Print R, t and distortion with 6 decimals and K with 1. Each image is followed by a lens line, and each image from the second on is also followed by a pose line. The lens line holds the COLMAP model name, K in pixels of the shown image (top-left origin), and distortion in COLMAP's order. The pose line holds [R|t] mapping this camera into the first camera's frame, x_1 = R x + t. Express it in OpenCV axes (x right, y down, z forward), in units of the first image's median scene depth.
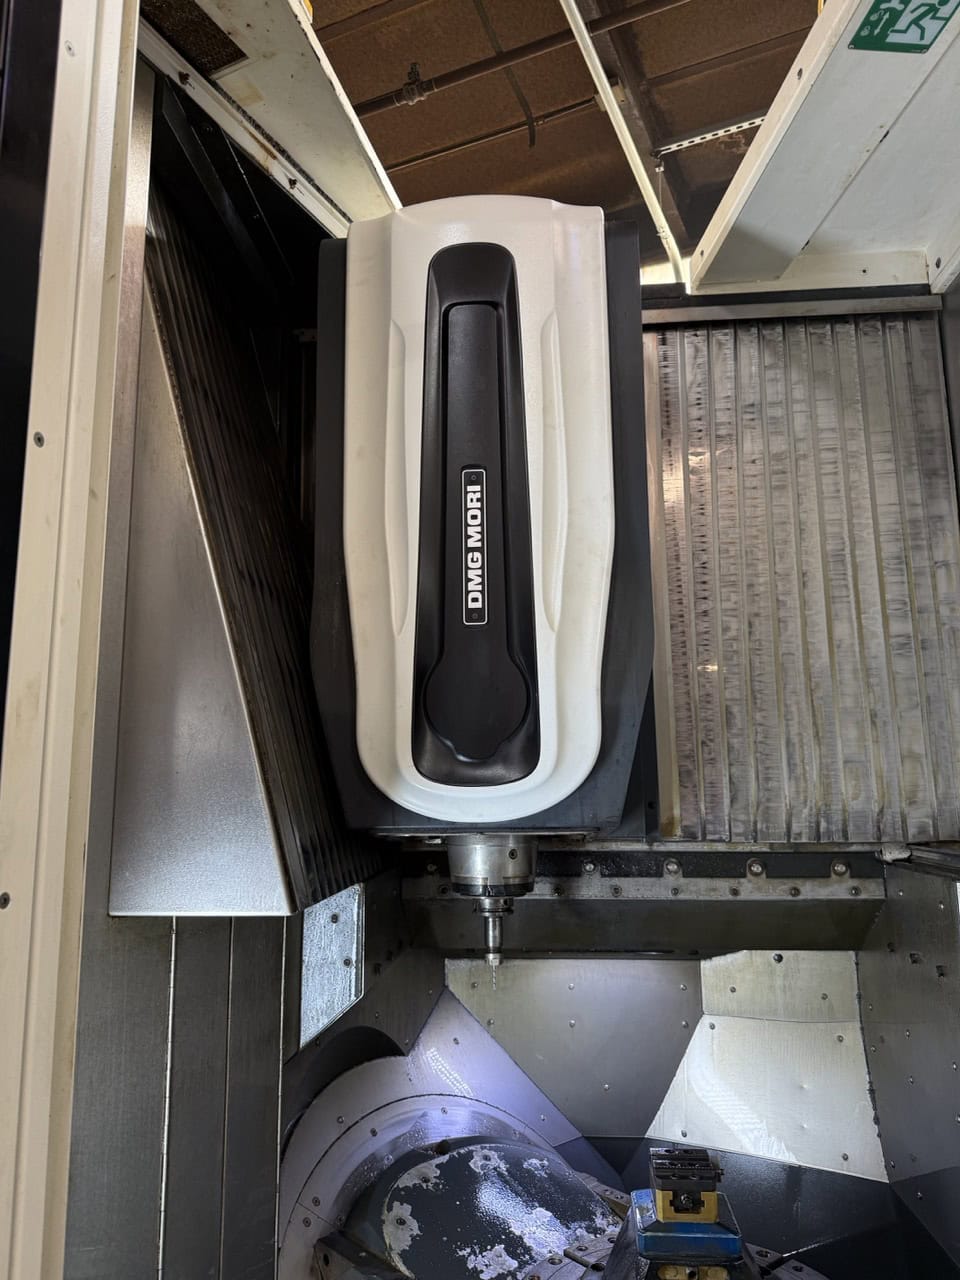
lens RADIAL K [[897.4, 0, 485.7], [0, 897.4, 641.7], [0, 0, 1]] dist [0.056646, -0.086746]
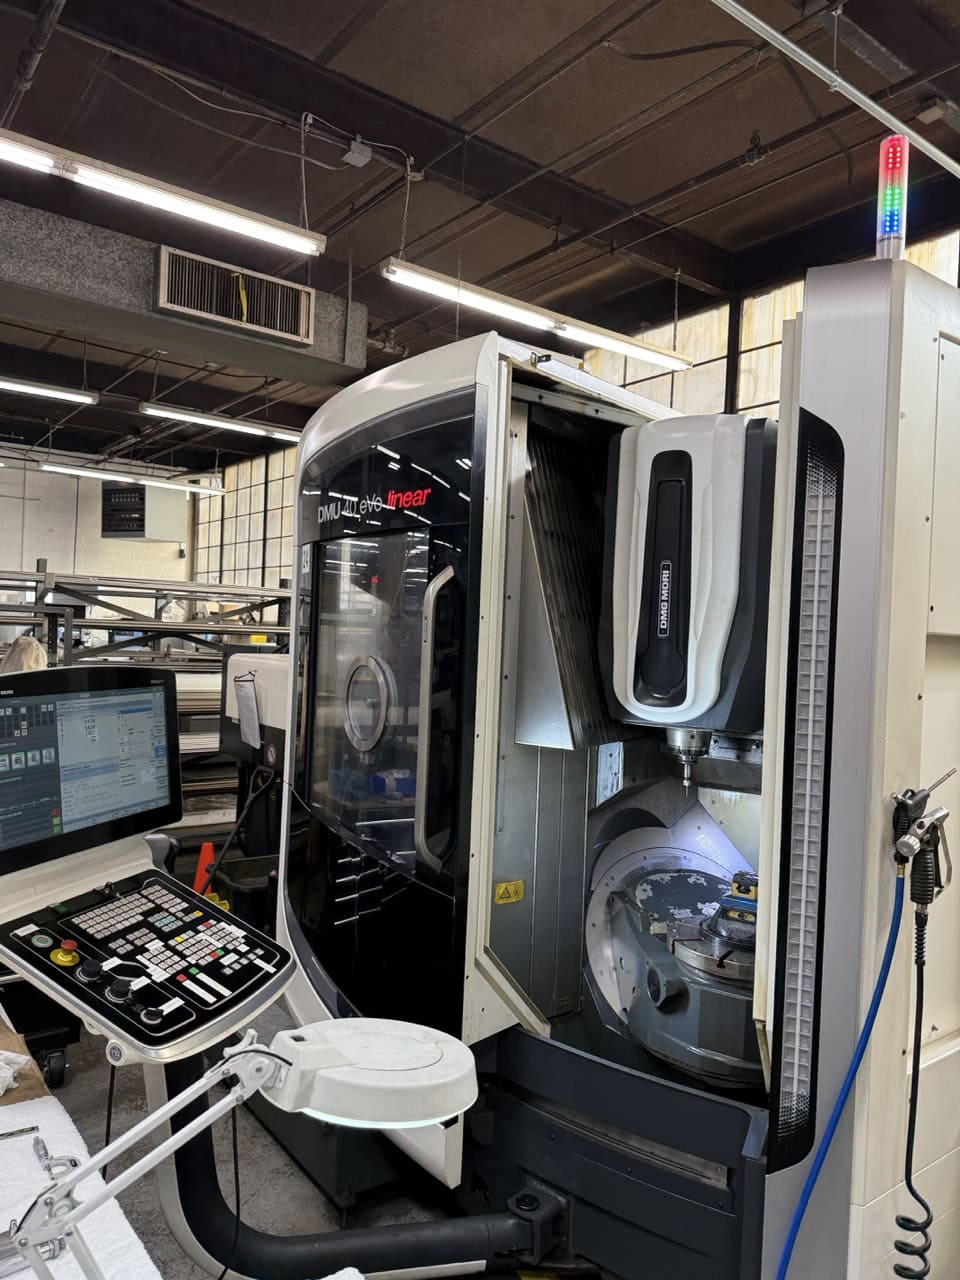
lens RADIAL K [[897.4, 0, 485.7], [0, 897.4, 641.7], [0, 0, 1]] dist [0.056646, -0.086746]
pose [[0.873831, 0.048474, -0.483807, 0.539003], [0.030330, 0.987646, 0.153736, -0.283850], [0.485283, -0.149013, 0.861566, -0.900876]]
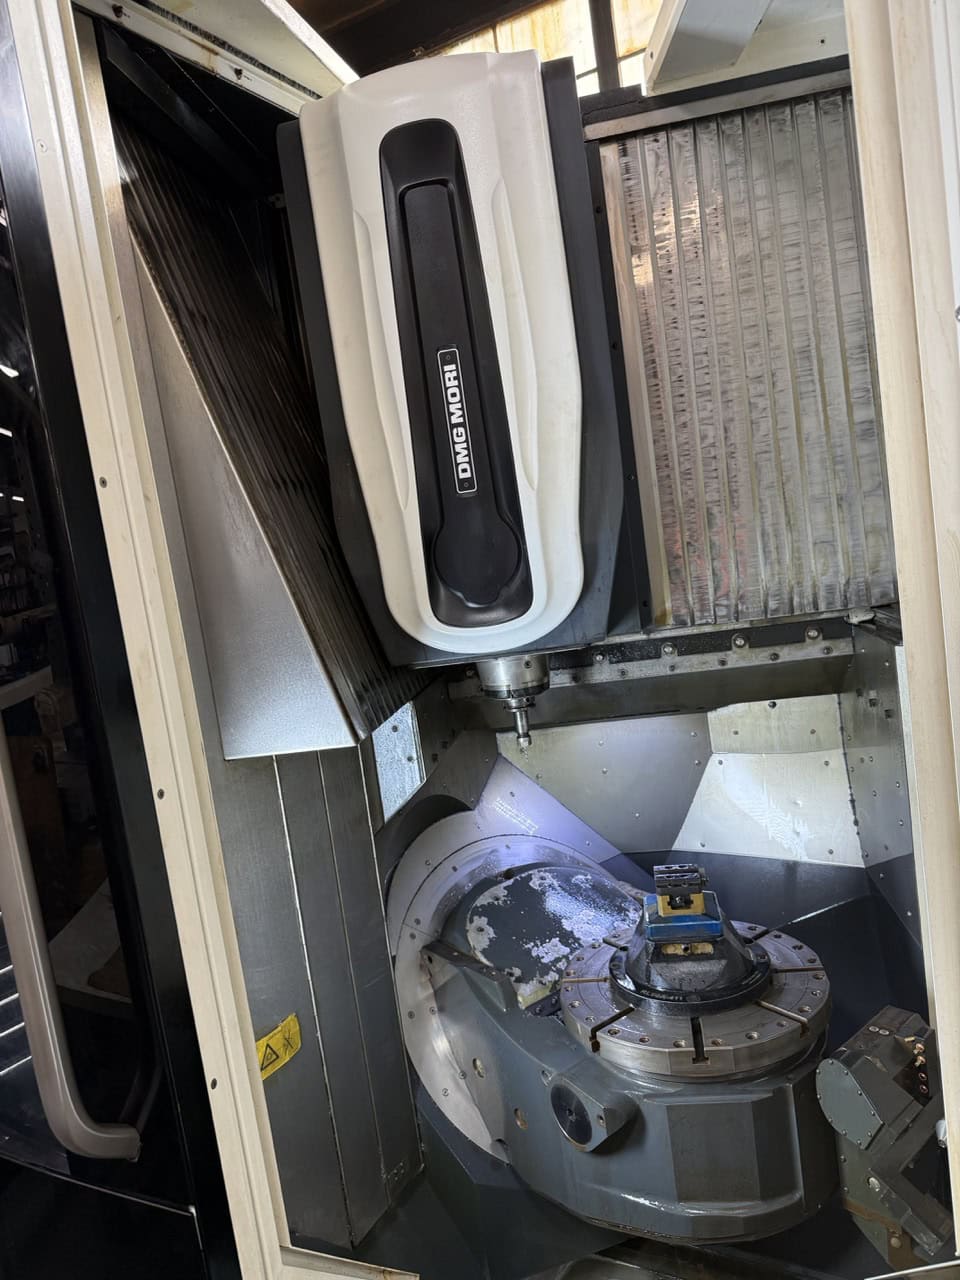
lens RADIAL K [[891.6, 0, 480.0], [0, 891.6, 640.0], [0, 0, 1]] dist [0.071742, -0.086931]
pose [[0.988720, -0.119110, -0.090805, 0.069304], [0.139573, 0.952659, 0.270110, -0.116501], [0.054334, -0.279737, 0.958538, -0.143393]]
